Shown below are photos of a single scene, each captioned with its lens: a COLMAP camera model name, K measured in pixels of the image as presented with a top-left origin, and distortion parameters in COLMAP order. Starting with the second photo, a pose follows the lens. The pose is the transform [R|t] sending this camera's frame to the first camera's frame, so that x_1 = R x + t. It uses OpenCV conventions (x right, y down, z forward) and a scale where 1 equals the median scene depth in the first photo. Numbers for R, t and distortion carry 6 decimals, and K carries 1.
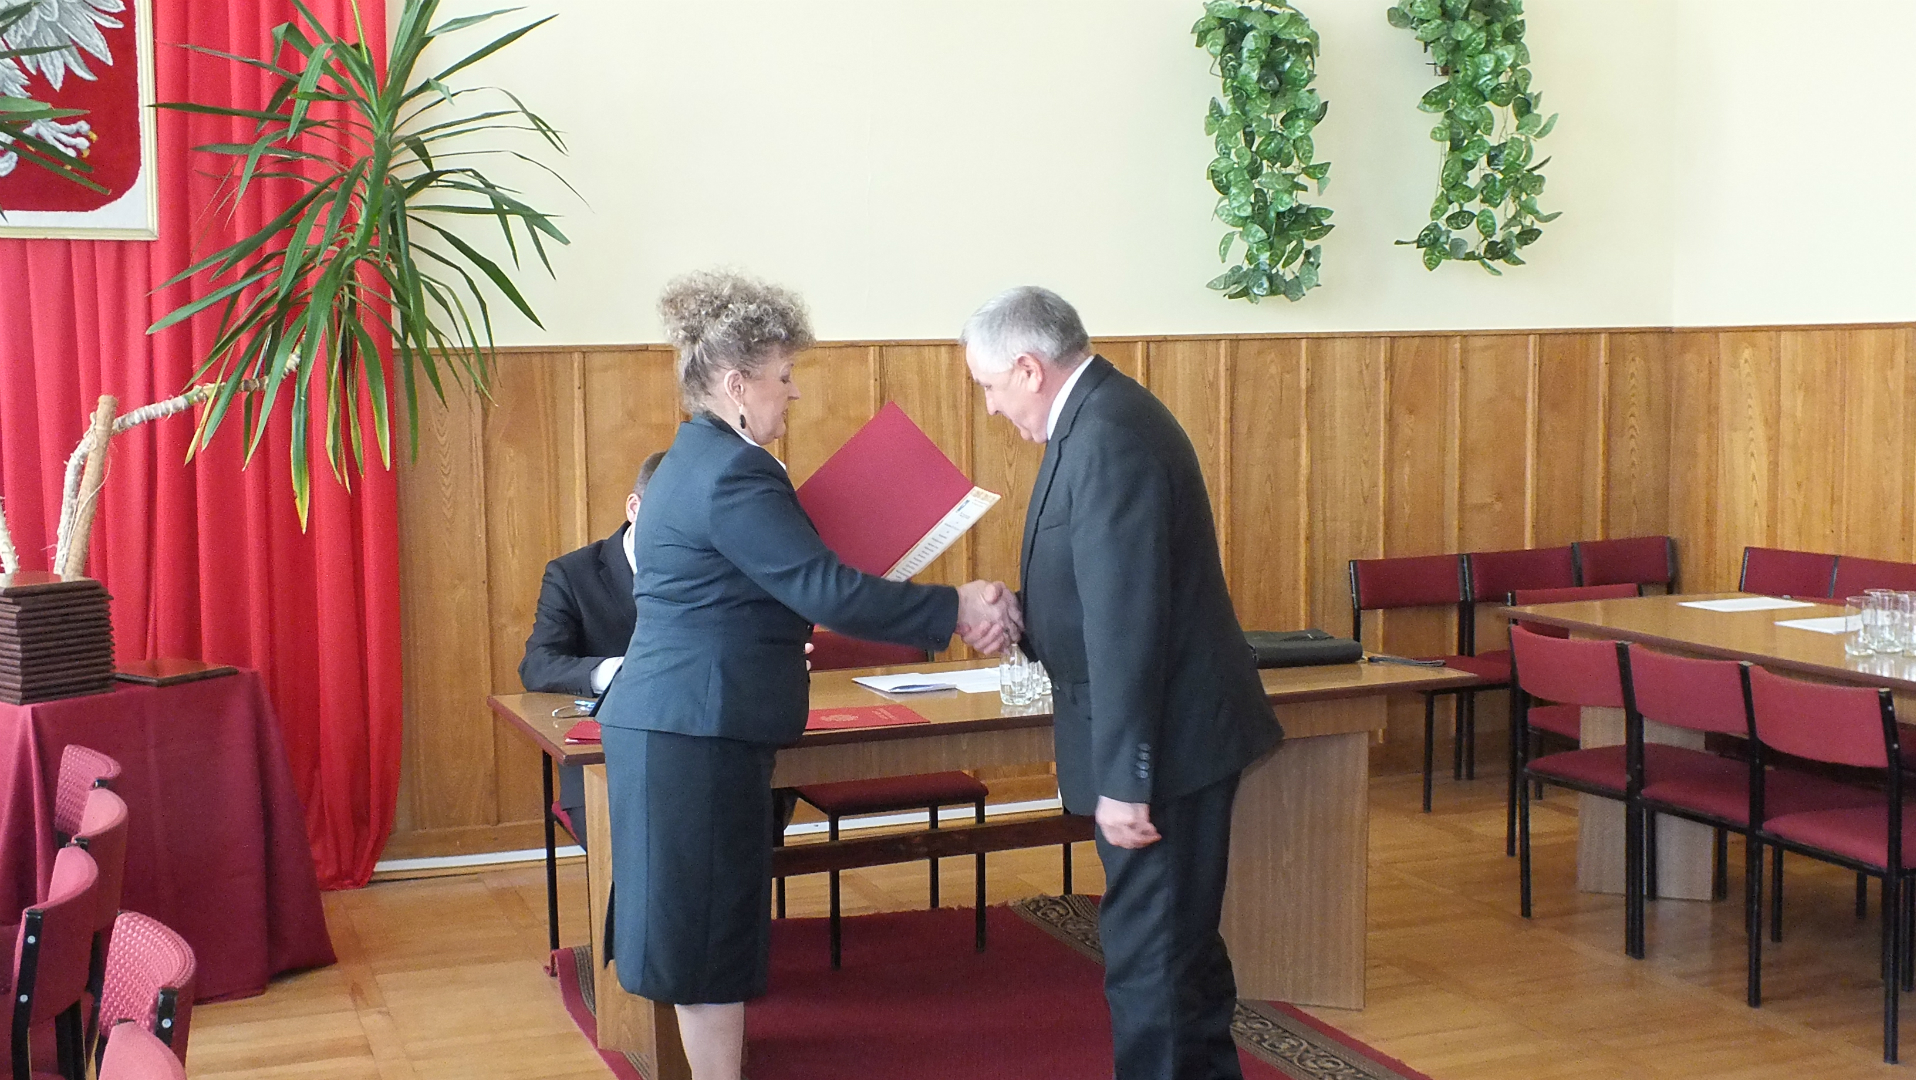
lens RADIAL K [[2311.8, 0, 1007.7], [0, 2311.8, 613.1], [0, 0, 1]] dist [-0.012963, 0.000000]
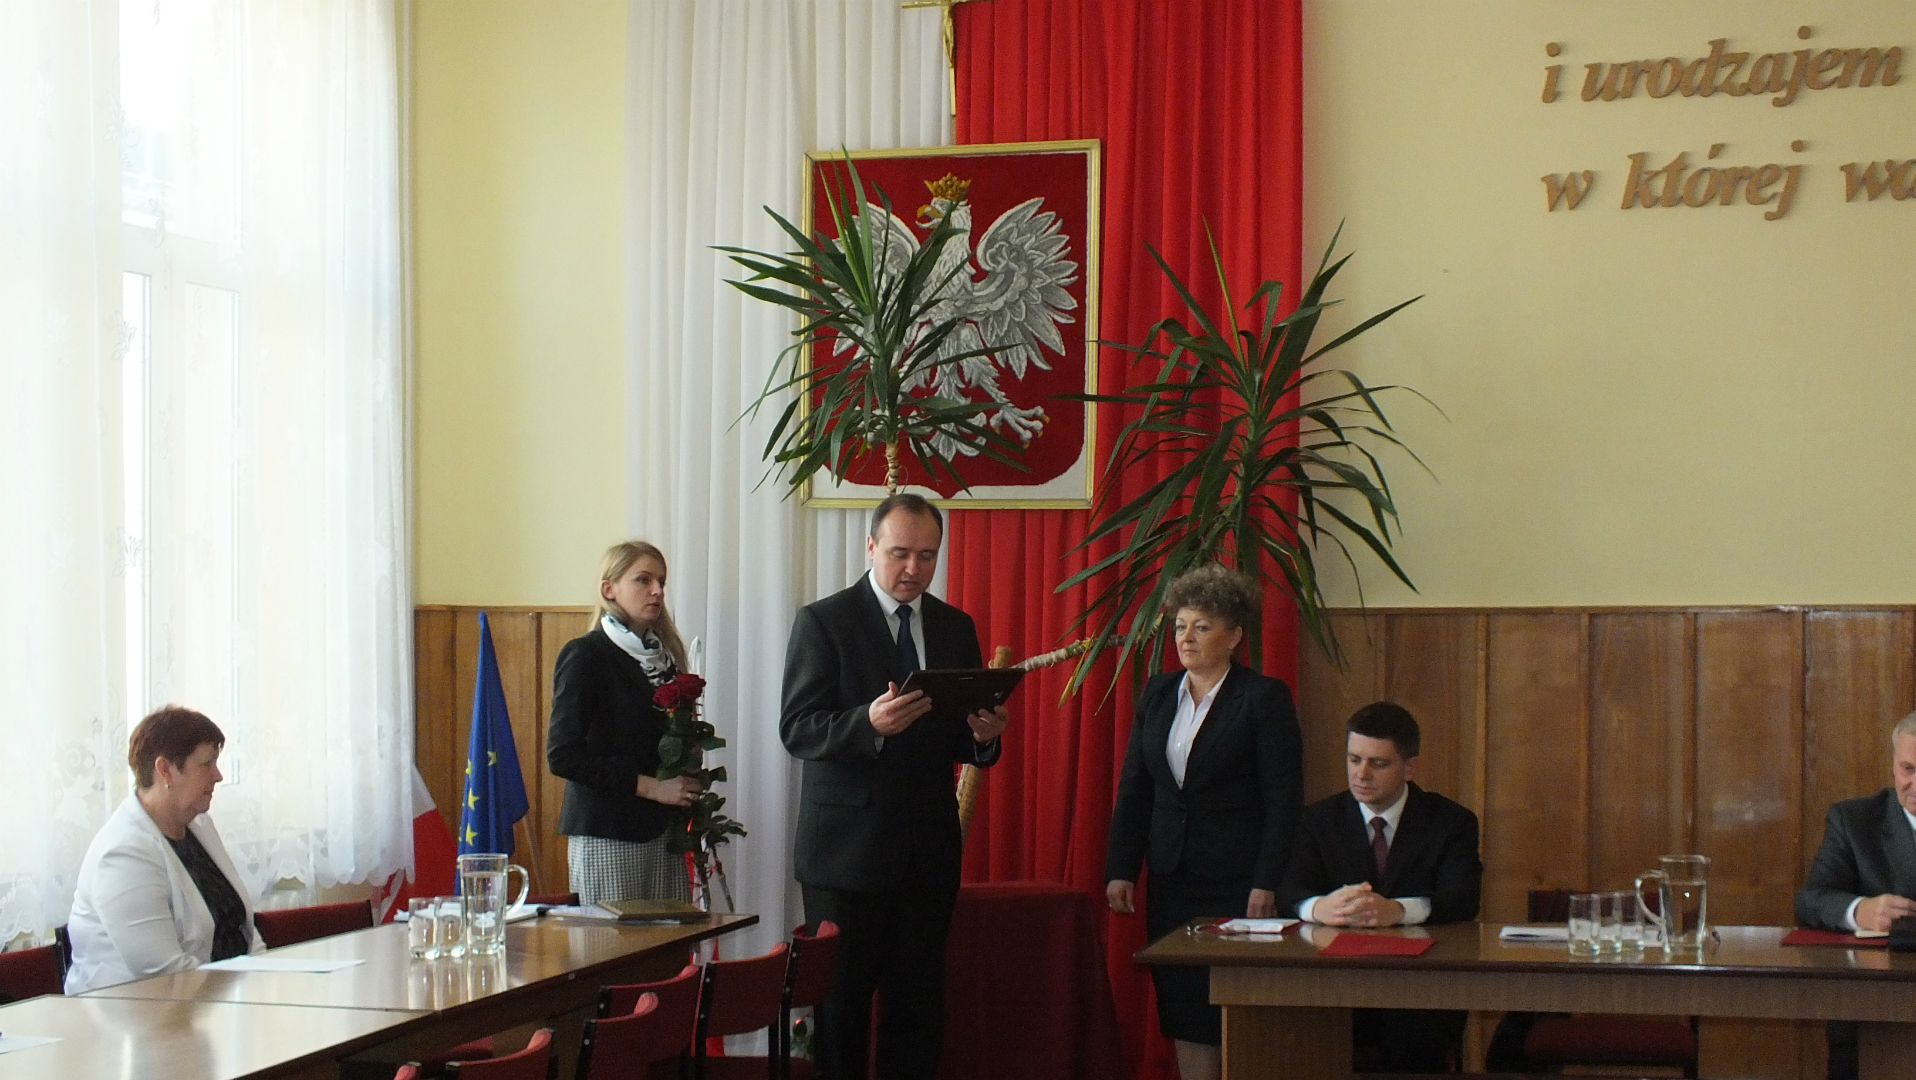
lens RADIAL K [[3258.6, 0, 1046.5], [0, 3258.6, 666.7], [0, 0, 1]] dist [0.053175, 0.000000]
pose [[0.824840, 0.023716, -0.564869, 0.510749], [-0.074997, 0.994880, -0.067745, 0.022903], [0.560370, 0.098242, 0.822395, -0.304700]]
